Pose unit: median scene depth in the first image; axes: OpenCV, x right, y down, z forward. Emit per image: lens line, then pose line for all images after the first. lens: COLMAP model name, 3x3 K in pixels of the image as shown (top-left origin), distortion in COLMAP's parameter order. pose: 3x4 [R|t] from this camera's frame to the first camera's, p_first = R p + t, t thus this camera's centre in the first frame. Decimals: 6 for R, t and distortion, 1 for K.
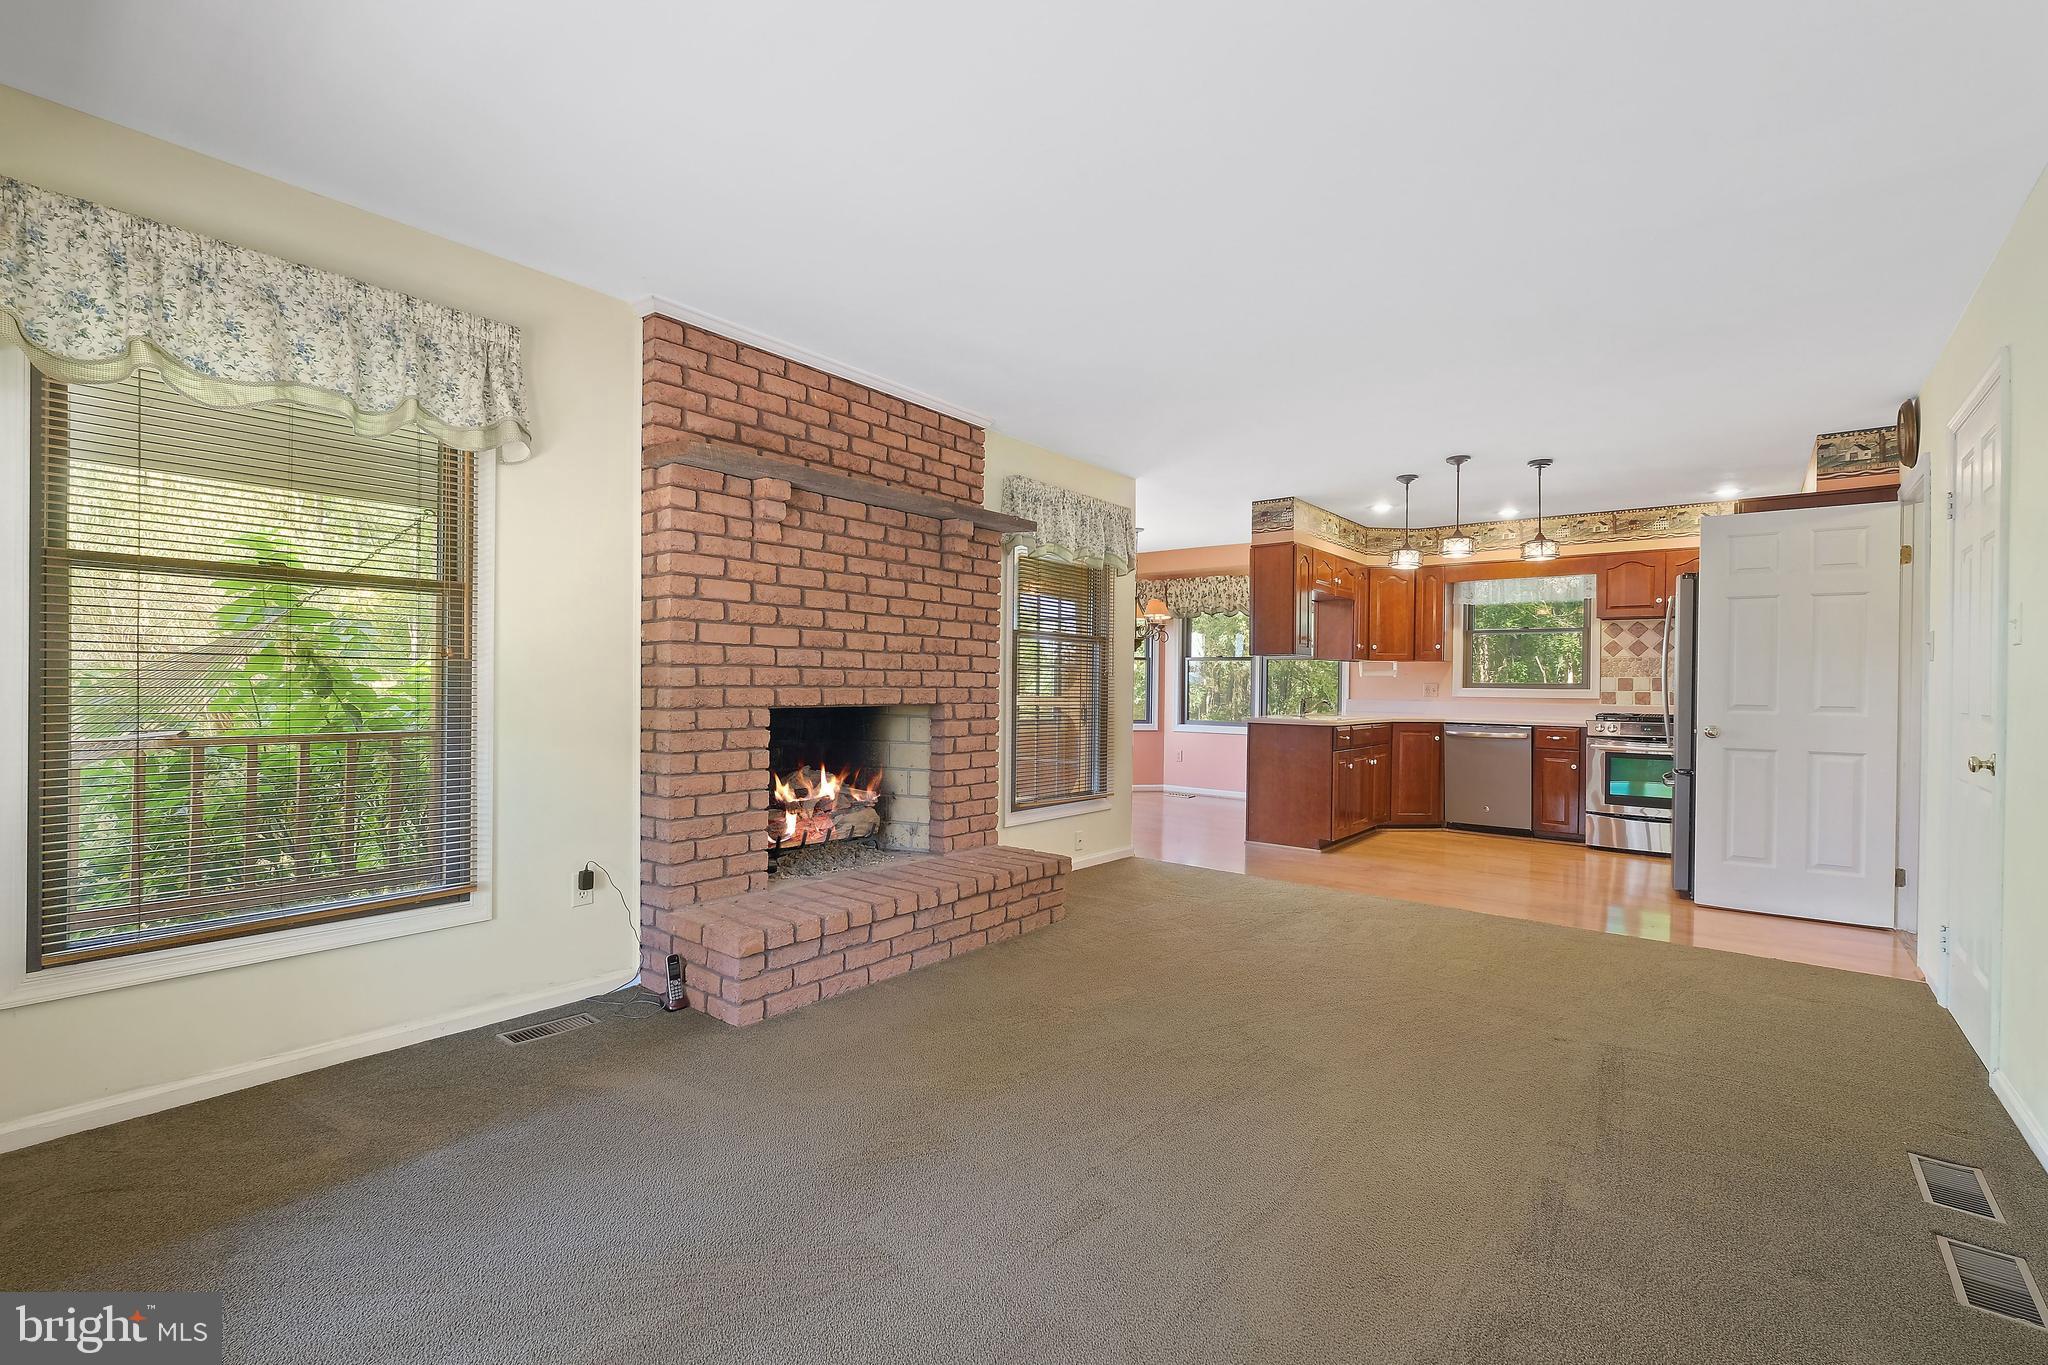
lens RADIAL K [[894.8, 0, 1025.4], [0, 894.8, 690.3], [0, 0, 1]] dist [-0.005181, -0.000176]
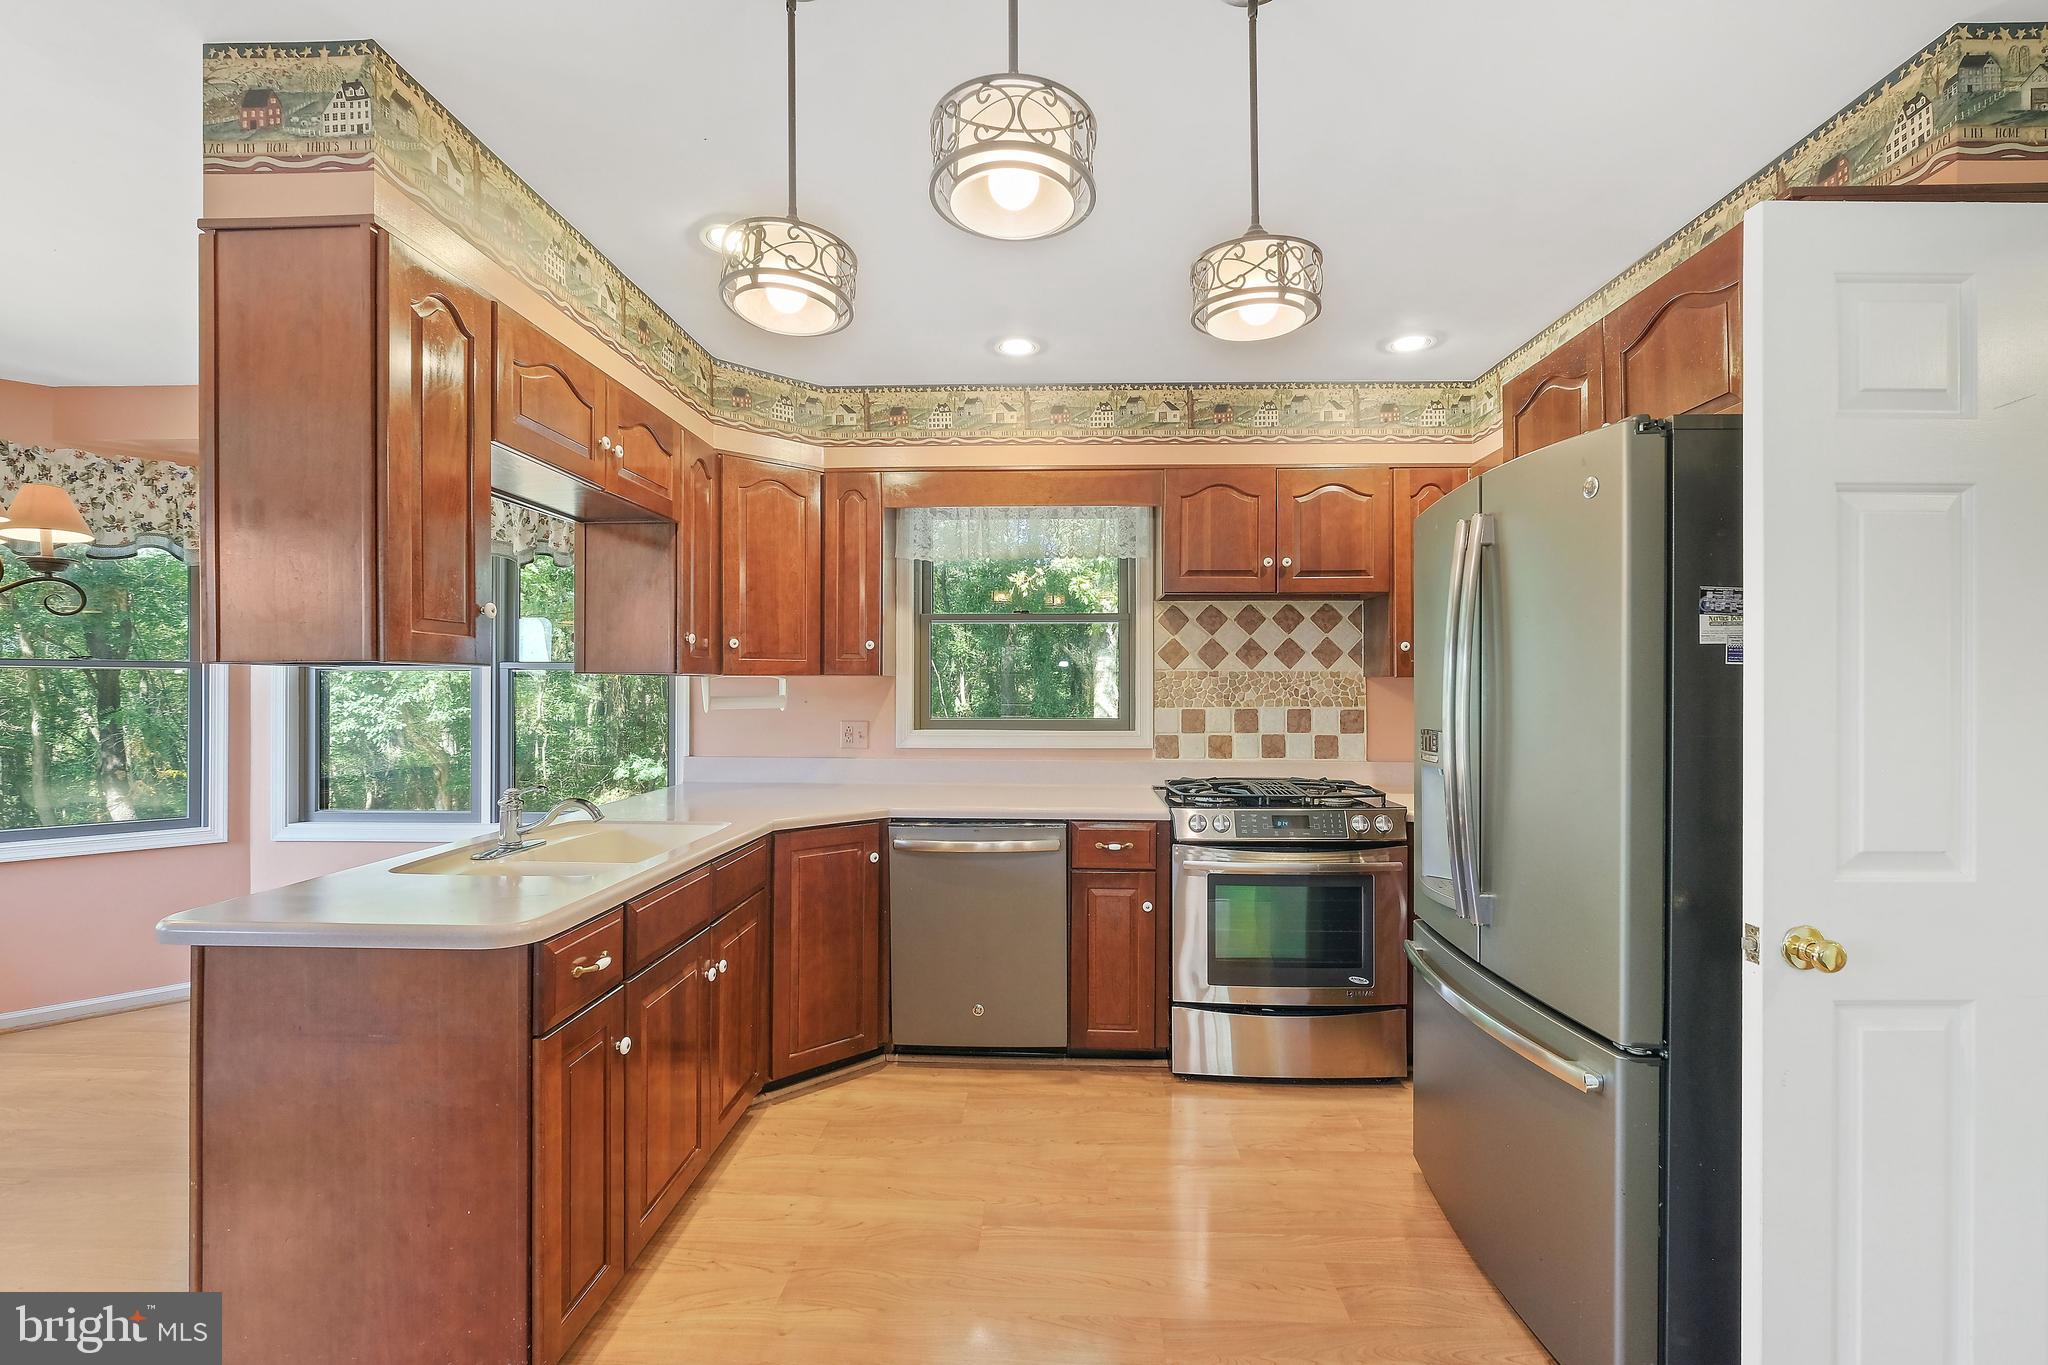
lens RADIAL K [[894.8, 0, 1027.9], [0, 894.8, 691.2], [0, 0, 1]] dist [-0.005181, -0.000176]
pose [[0.802366, -0.011421, 0.596724, 0.230650], [0.012290, 0.999921, 0.002613, -0.023192], [-0.596706, 0.005237, 0.802443, 0.533548]]
